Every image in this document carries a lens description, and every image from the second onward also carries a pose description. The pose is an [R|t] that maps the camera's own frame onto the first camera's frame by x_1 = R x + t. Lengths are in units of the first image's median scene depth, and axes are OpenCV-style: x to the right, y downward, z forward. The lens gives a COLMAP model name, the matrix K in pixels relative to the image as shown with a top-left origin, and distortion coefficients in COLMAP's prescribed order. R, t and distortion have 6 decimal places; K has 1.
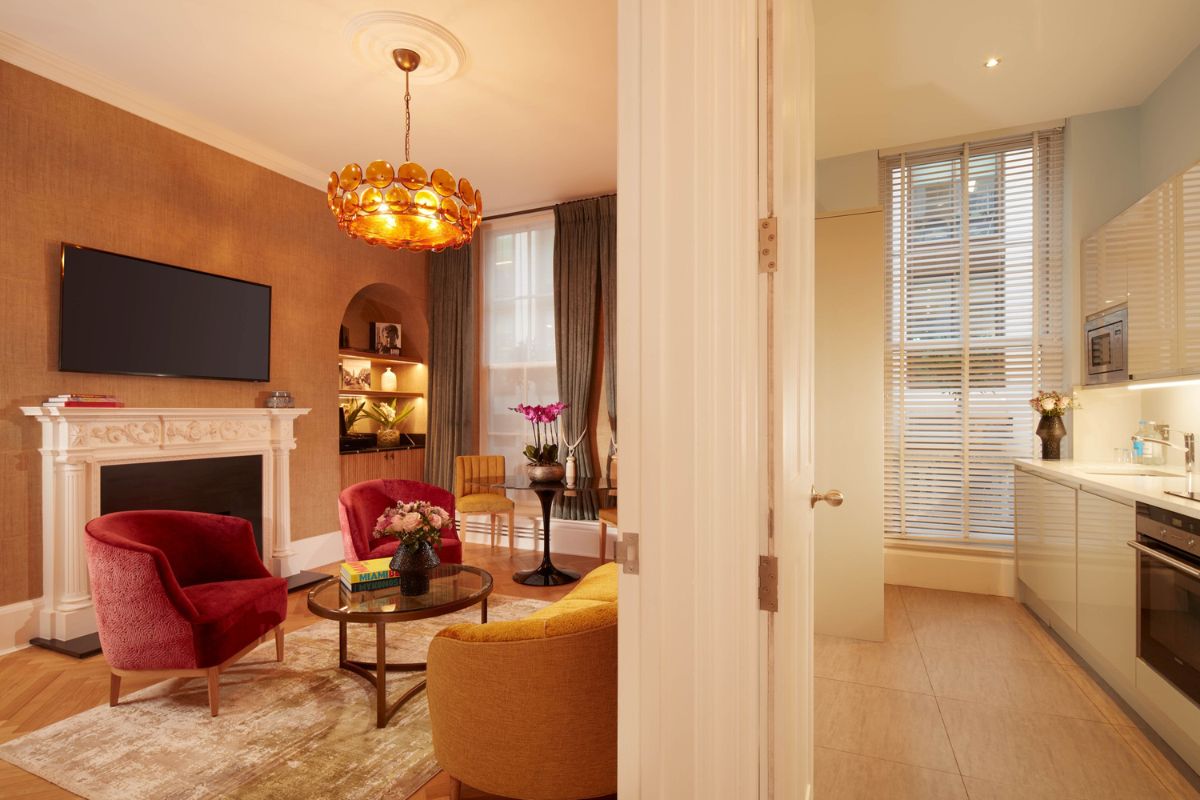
lens RADIAL K [[578.6, 0, 599.6], [0, 578.6, 405.8], [0, 0, 1]] dist [-0.001583, 0.001674]
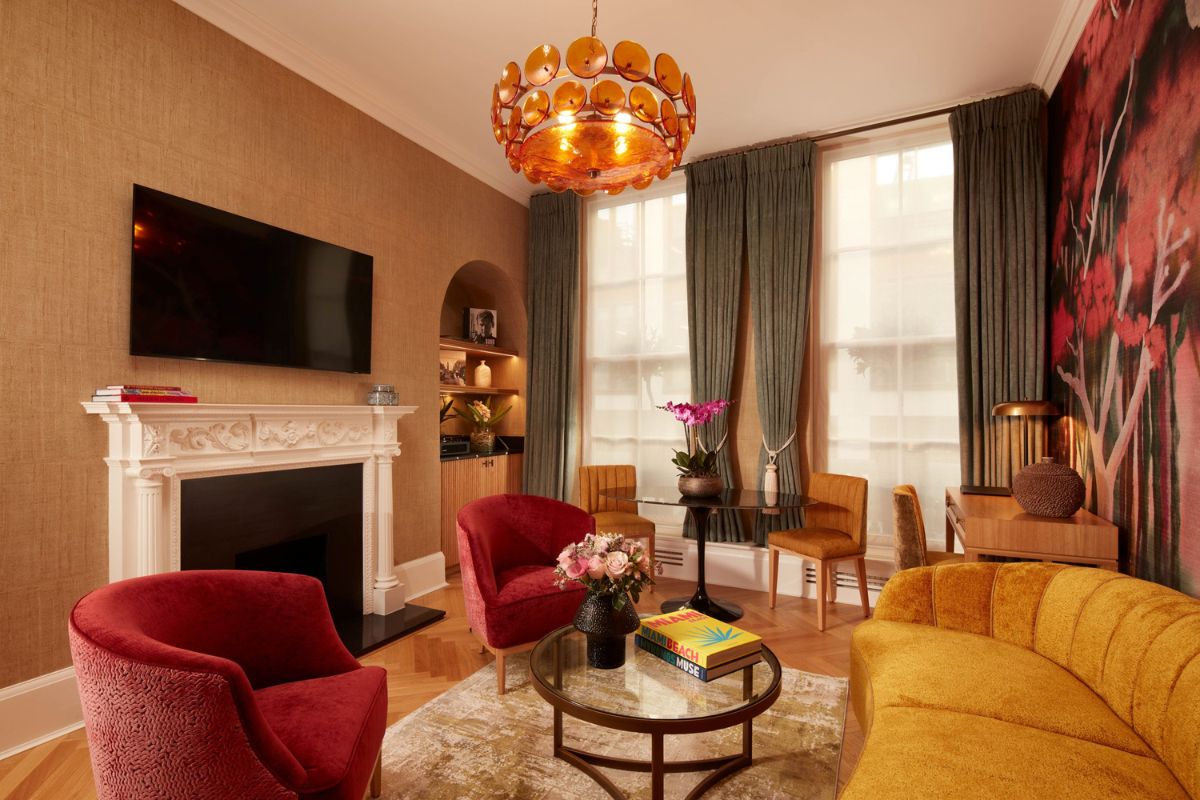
lens RADIAL K [[578.6, 0, 599.4], [0, 578.6, 404.6], [0, 0, 1]] dist [-0.001583, 0.001674]
pose [[0.998507, -0.001147, -0.054610, -0.191369], [0.000905, 0.999990, -0.004463, 0.005855], [0.054614, 0.004407, 0.998498, 0.190423]]
